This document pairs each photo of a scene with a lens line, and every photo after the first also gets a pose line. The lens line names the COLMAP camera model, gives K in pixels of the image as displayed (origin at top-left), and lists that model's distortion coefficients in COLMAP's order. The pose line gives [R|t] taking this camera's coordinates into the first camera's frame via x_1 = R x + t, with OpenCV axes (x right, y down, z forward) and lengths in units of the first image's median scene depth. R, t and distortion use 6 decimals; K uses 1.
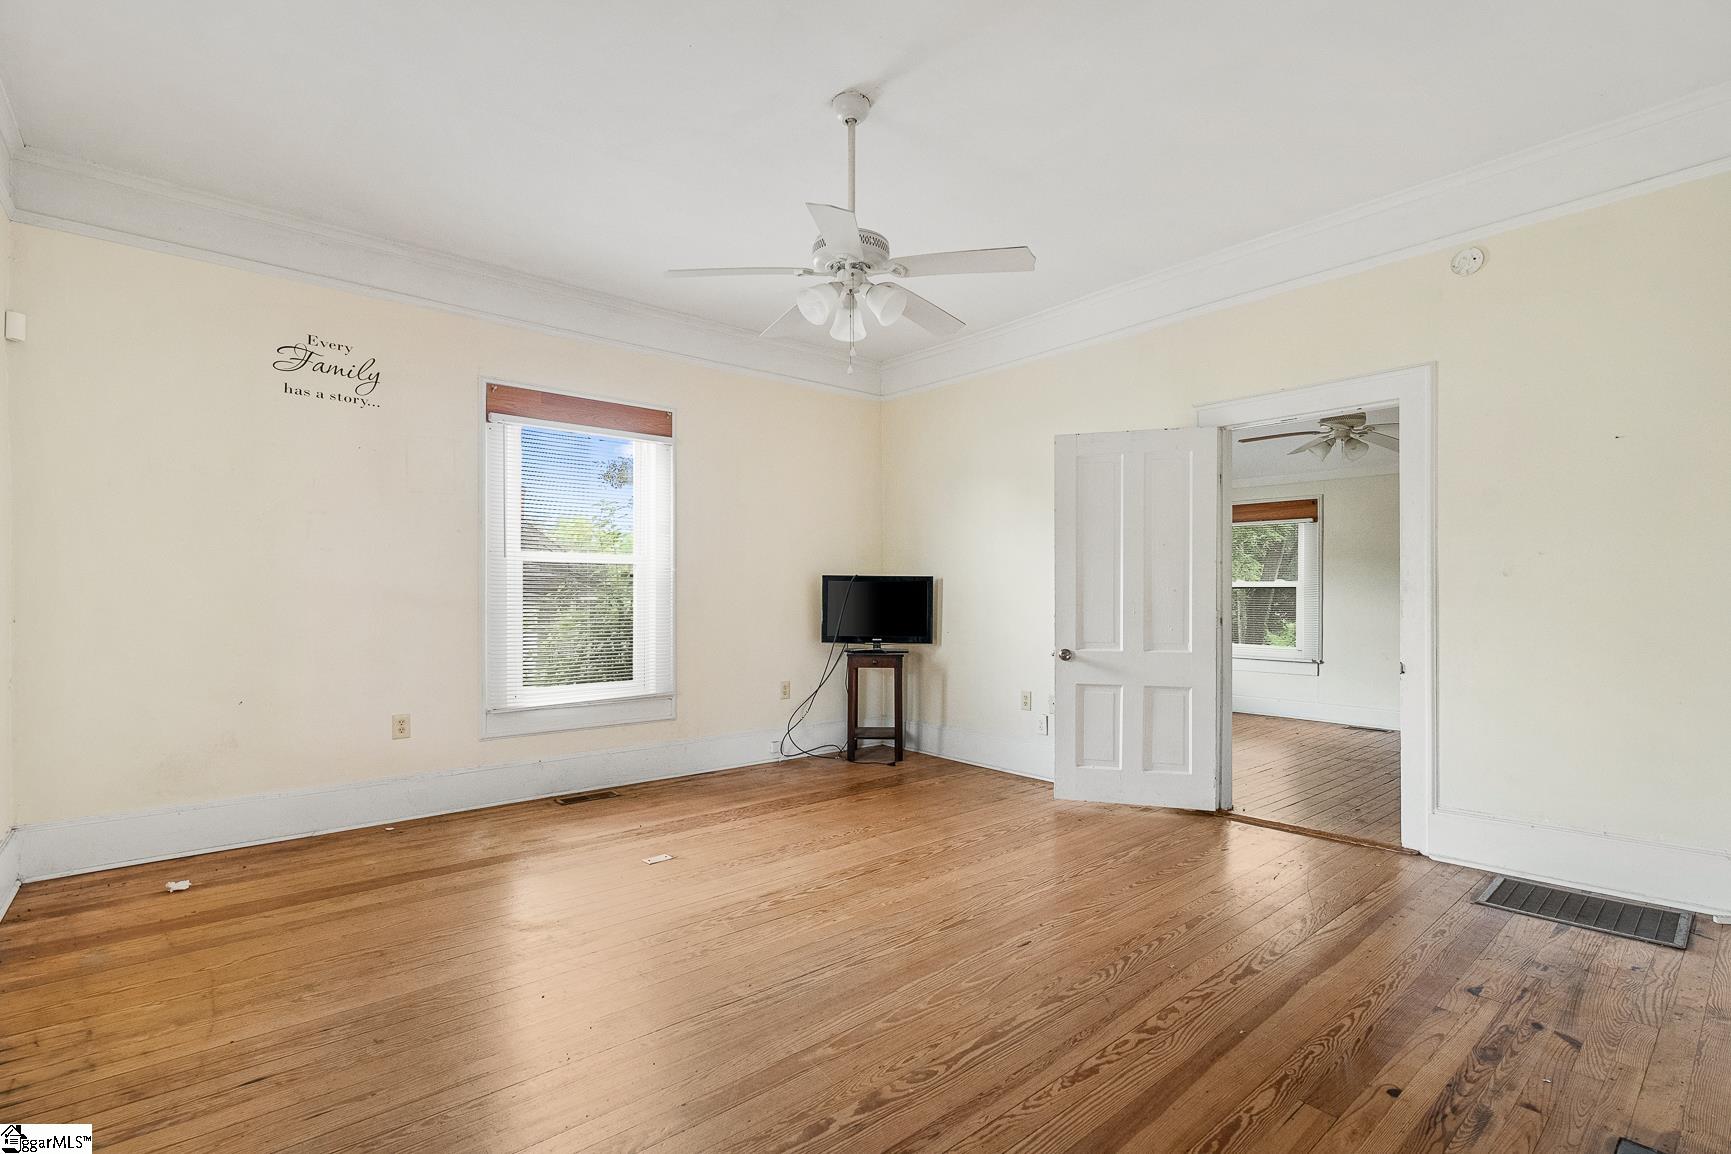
lens RADIAL K [[792.5, 0, 847.6], [0, 792.5, 576.8], [0, 0, 1]] dist [-0.011573, 0.002121]
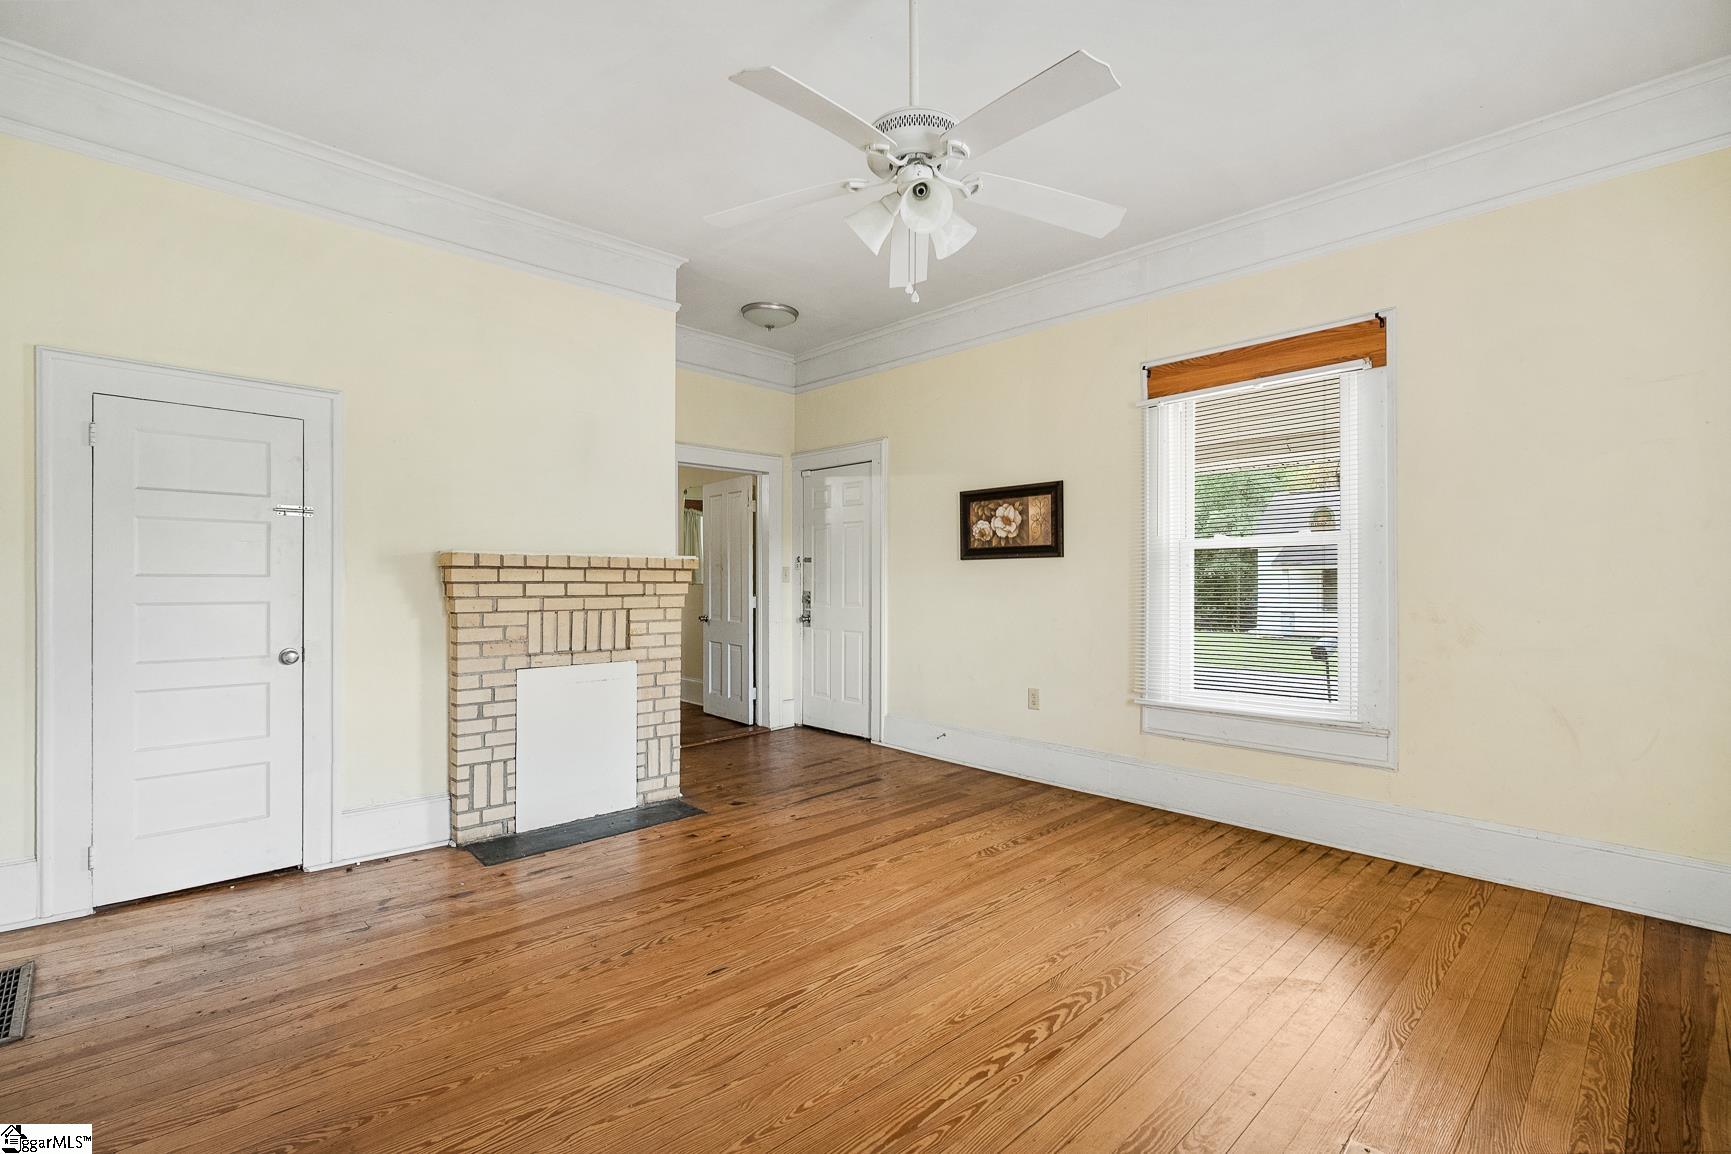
lens RADIAL K [[792.5, 0, 877.8], [0, 792.5, 583.1], [0, 0, 1]] dist [-0.011573, 0.002121]
pose [[-0.995803, -0.003096, -0.091470, 0.127490], [-0.000755, 0.999671, -0.025626, 0.037826], [0.091519, -0.025450, -0.995478, 2.021269]]
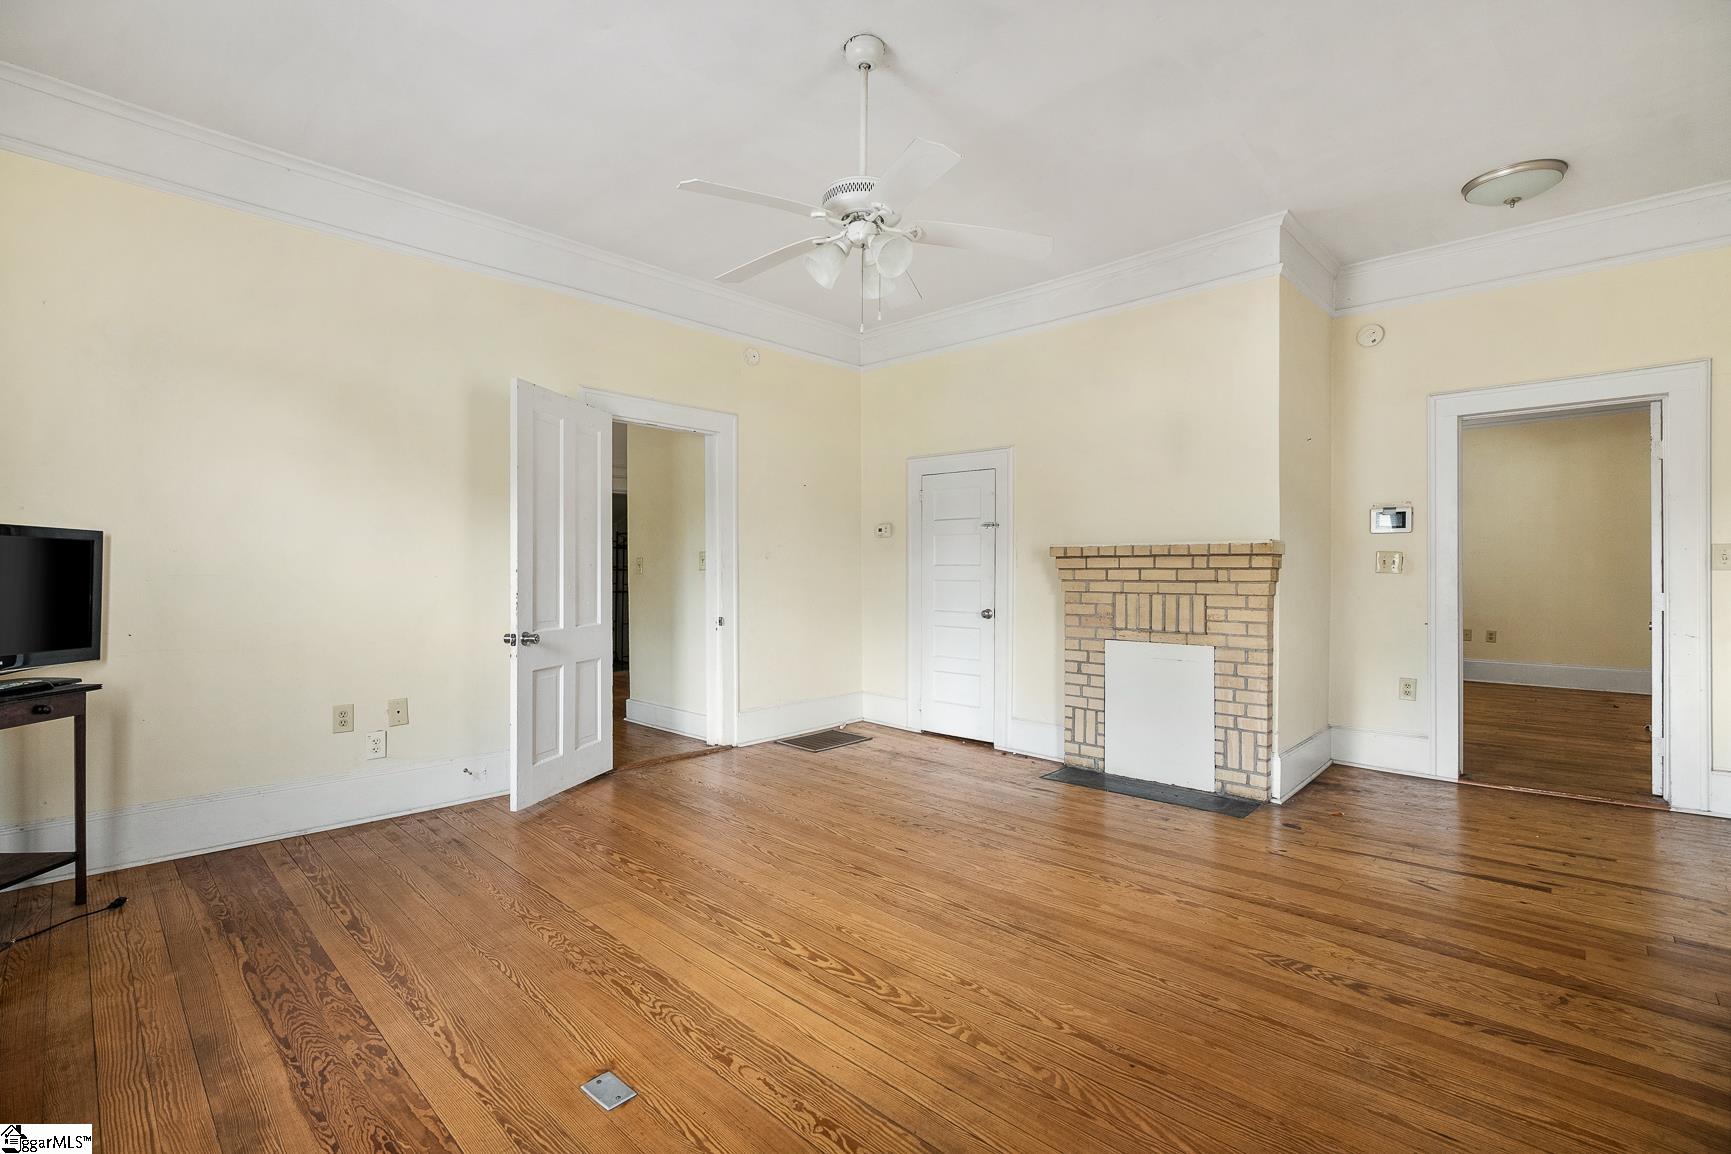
lens RADIAL K [[792.5, 0, 862.1], [0, 792.5, 568.2], [0, 0, 1]] dist [-0.011573, 0.002121]
pose [[-0.115019, 0.003116, 0.993358, -1.064864], [-0.031012, 0.999496, -0.006726, 0.027477], [-0.992879, -0.031580, -0.114864, 1.268344]]
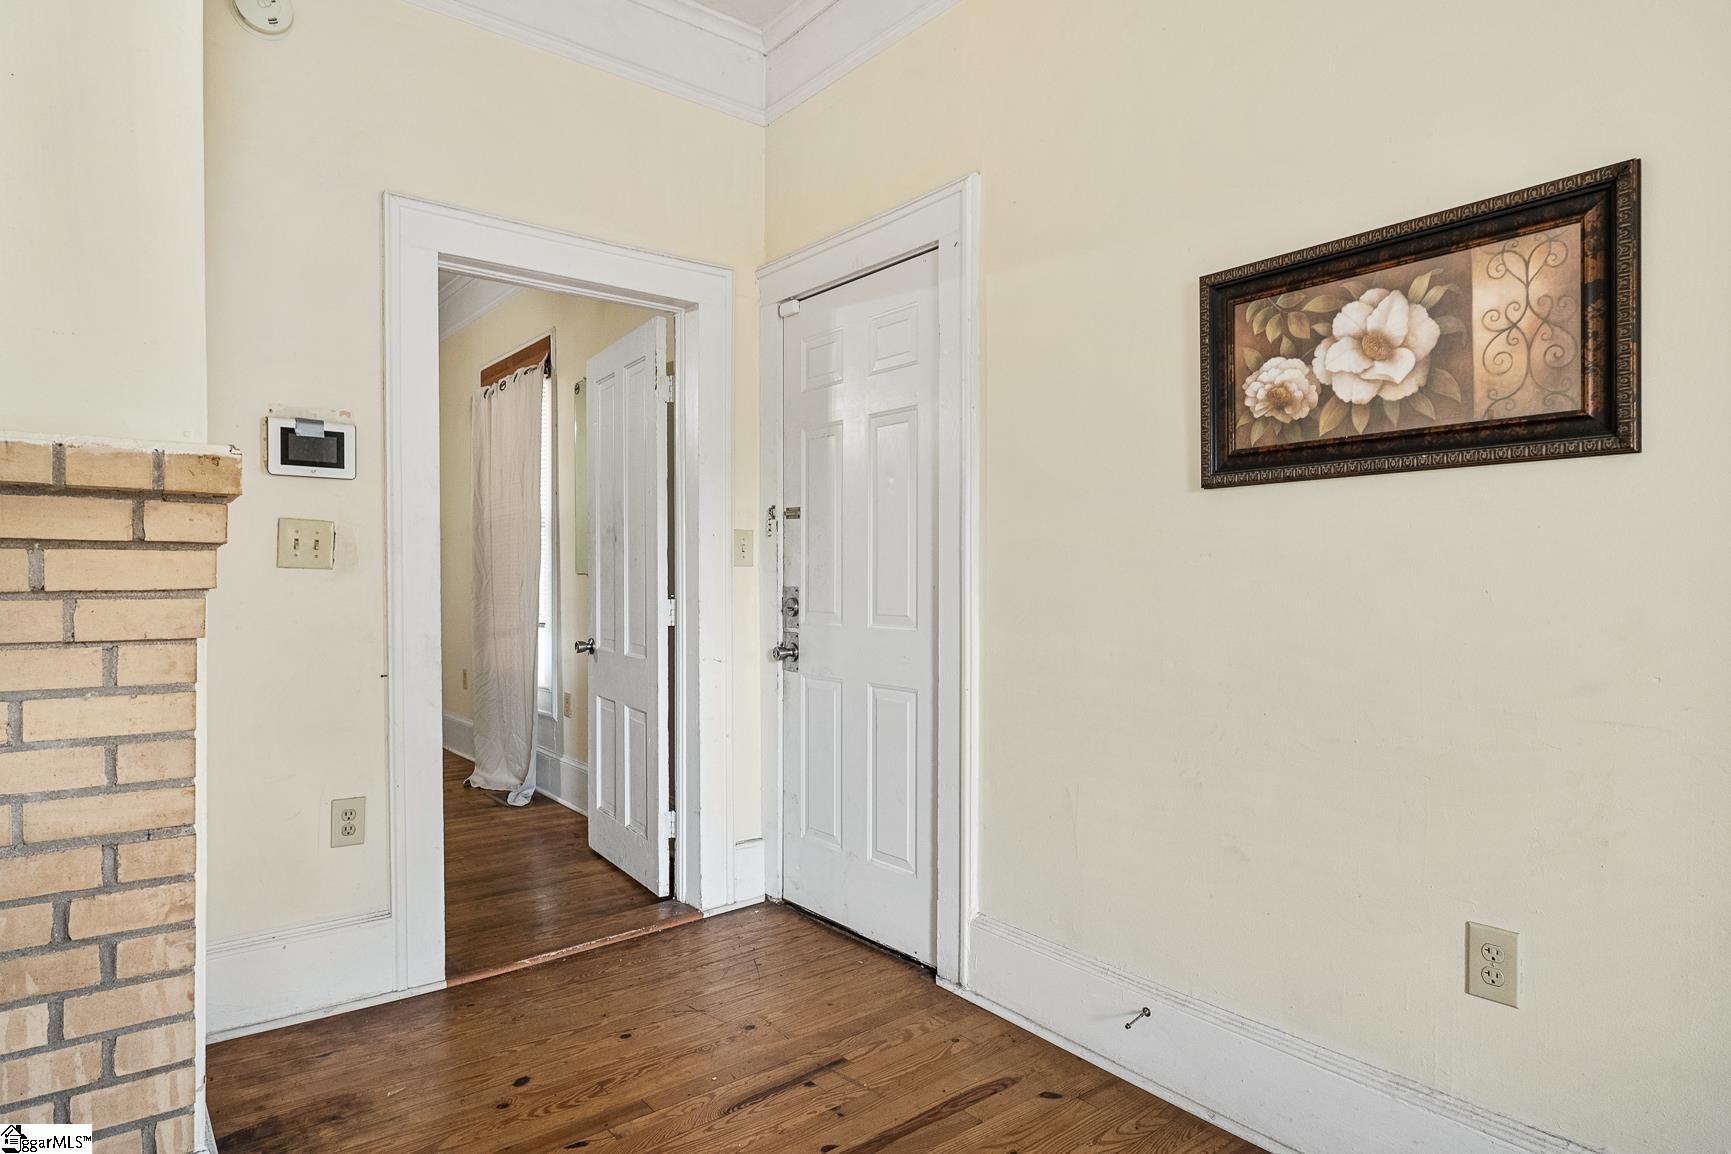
lens RADIAL K [[1003.1, 0, 869.1], [0, 1003.1, 588.9], [0, 0, 1]] dist [-0.001849, 0.000654]
pose [[-0.999773, -0.002690, 0.021129, -0.009770], [-0.003082, 0.999823, -0.018543, 0.026703], [-0.021075, -0.018603, -0.999605, 0.863936]]
